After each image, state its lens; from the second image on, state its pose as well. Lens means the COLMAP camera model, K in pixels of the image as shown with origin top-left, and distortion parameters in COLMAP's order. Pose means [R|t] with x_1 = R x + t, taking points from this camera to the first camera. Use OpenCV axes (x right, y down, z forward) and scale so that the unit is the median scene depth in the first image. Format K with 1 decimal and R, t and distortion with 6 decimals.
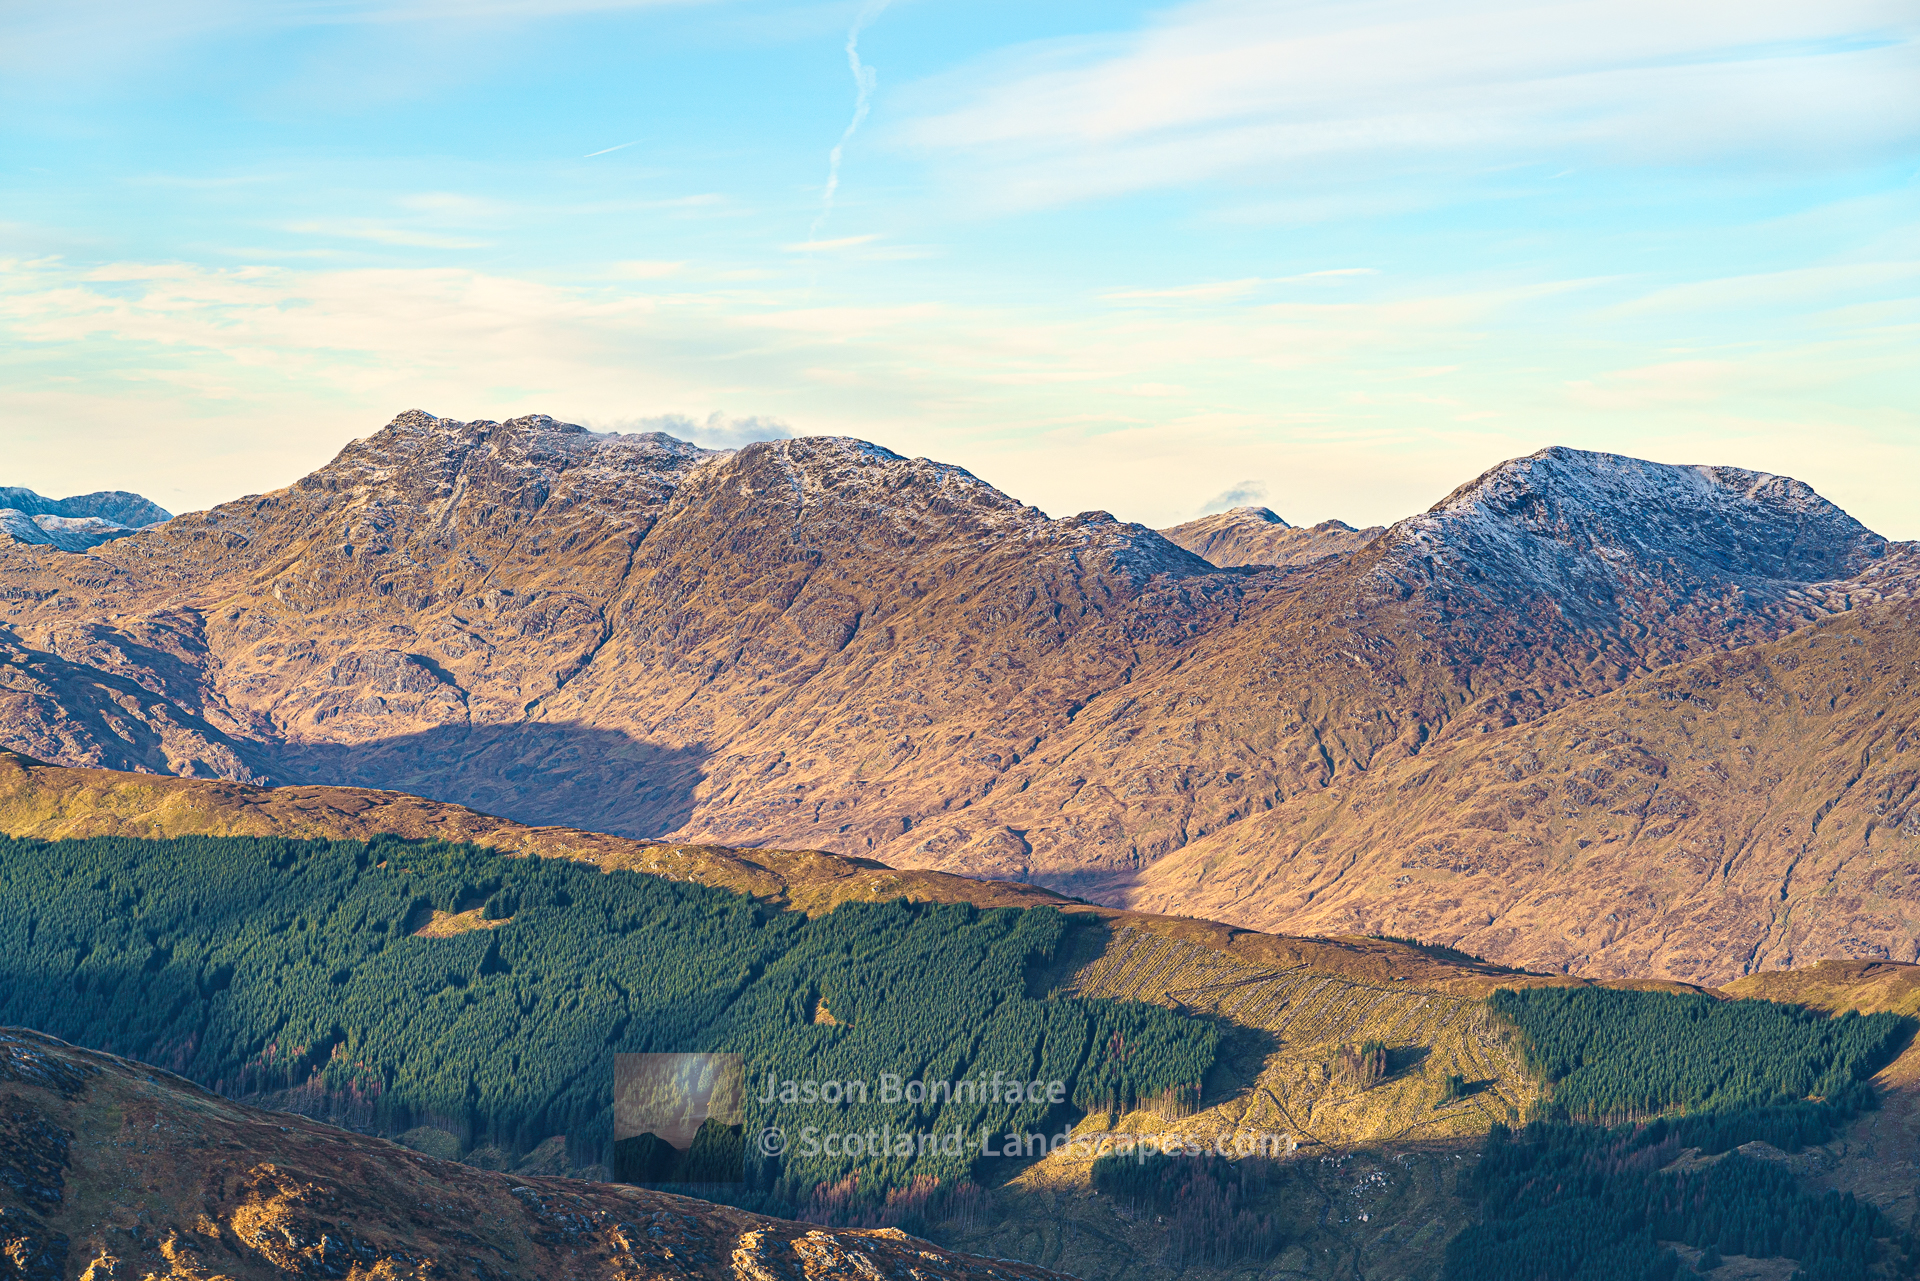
lens RADIAL K [[5572.0, 0, 990.5], [0, 5572.0, 599.6], [0, 0, 1]] dist [0.104179, 0.990512]
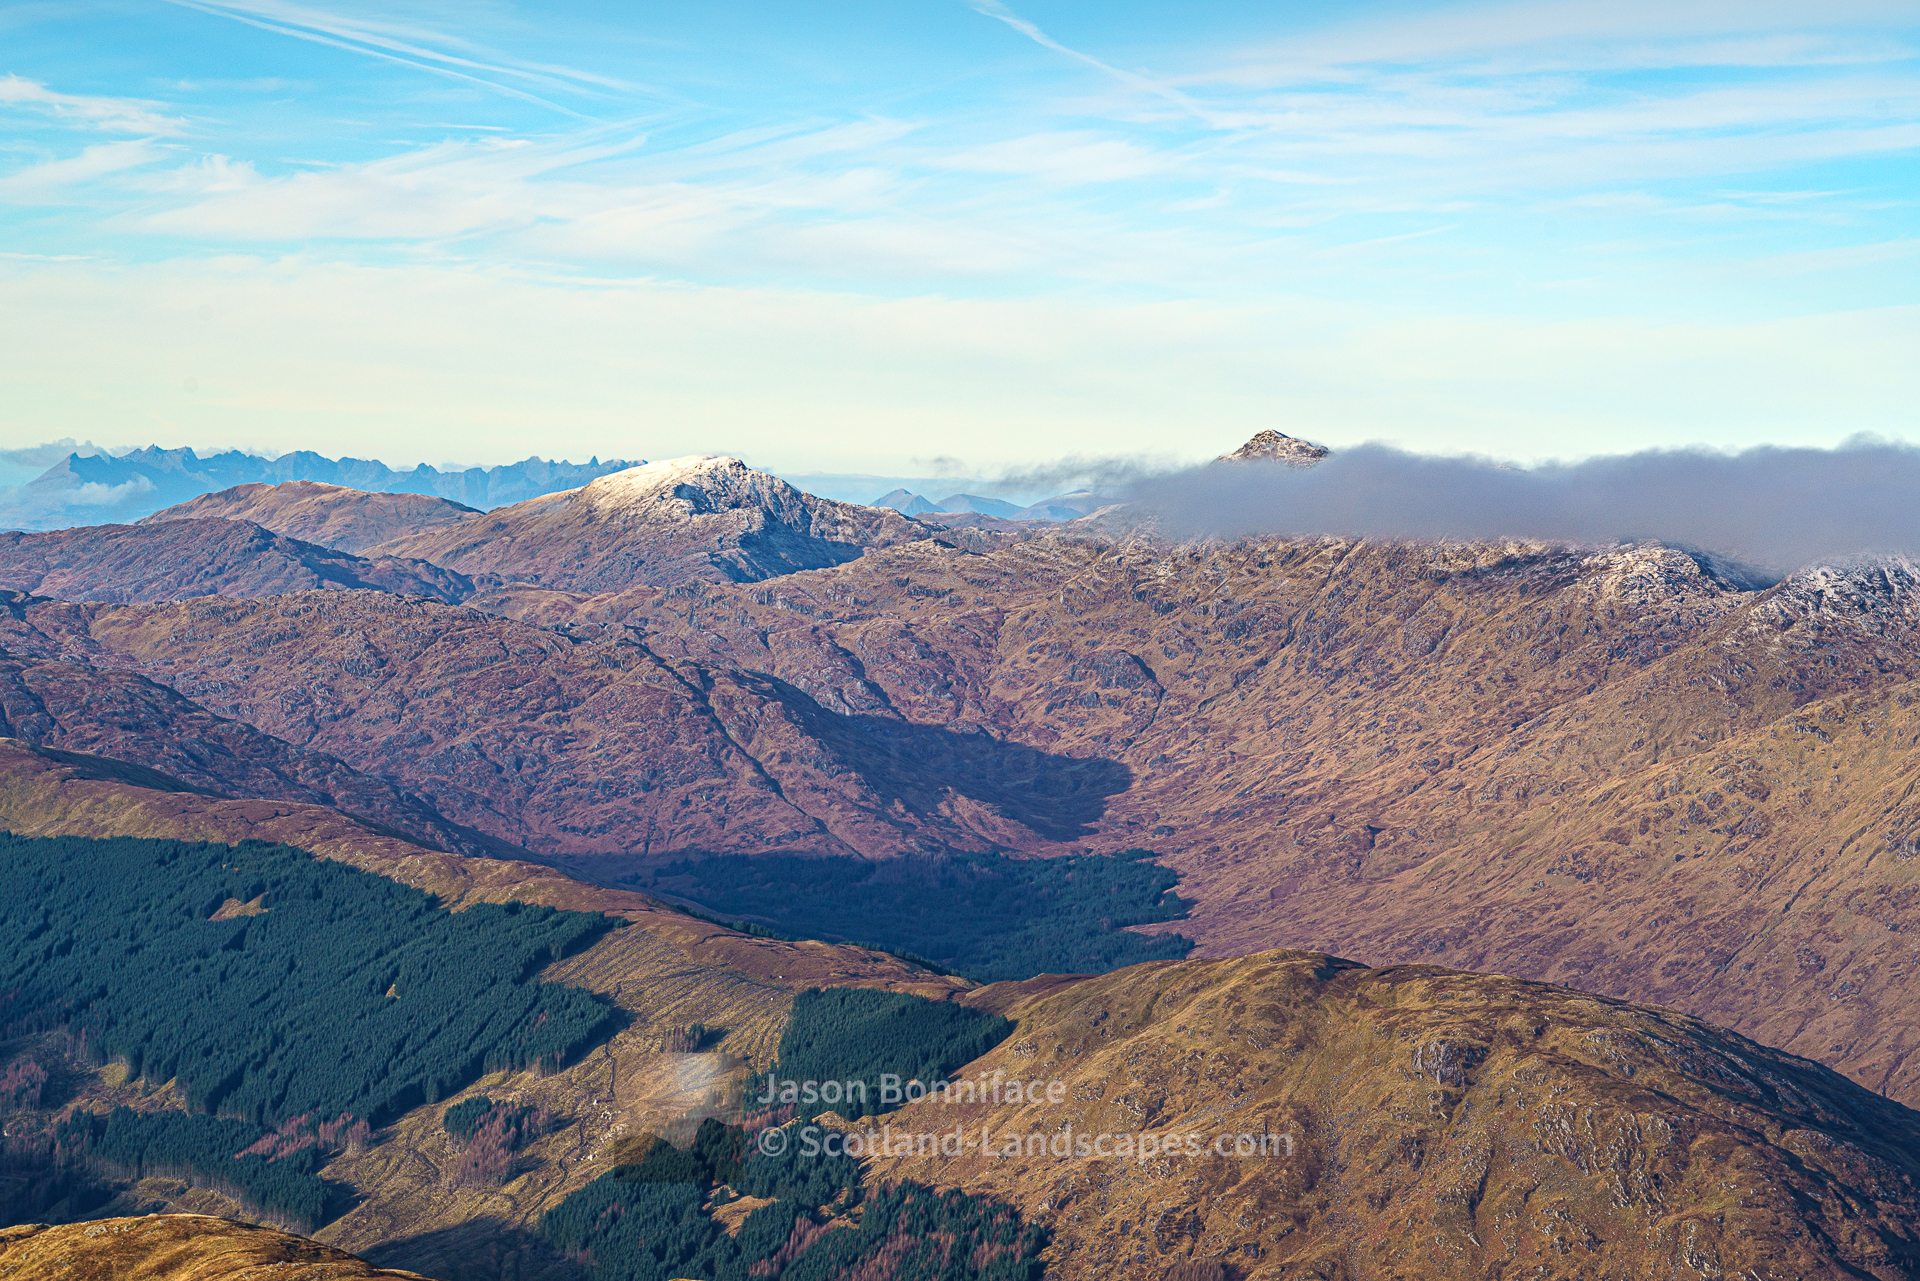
lens RADIAL K [[5572.0, 0, 990.5], [0, 5572.0, 599.6], [0, 0, 1]] dist [0.104179, 0.990512]
pose [[0.940811, 0.010459, -0.338771, 0.491586], [-0.006182, 0.999887, 0.013700, -0.032796], [0.338876, -0.010795, 0.940769, -0.171741]]
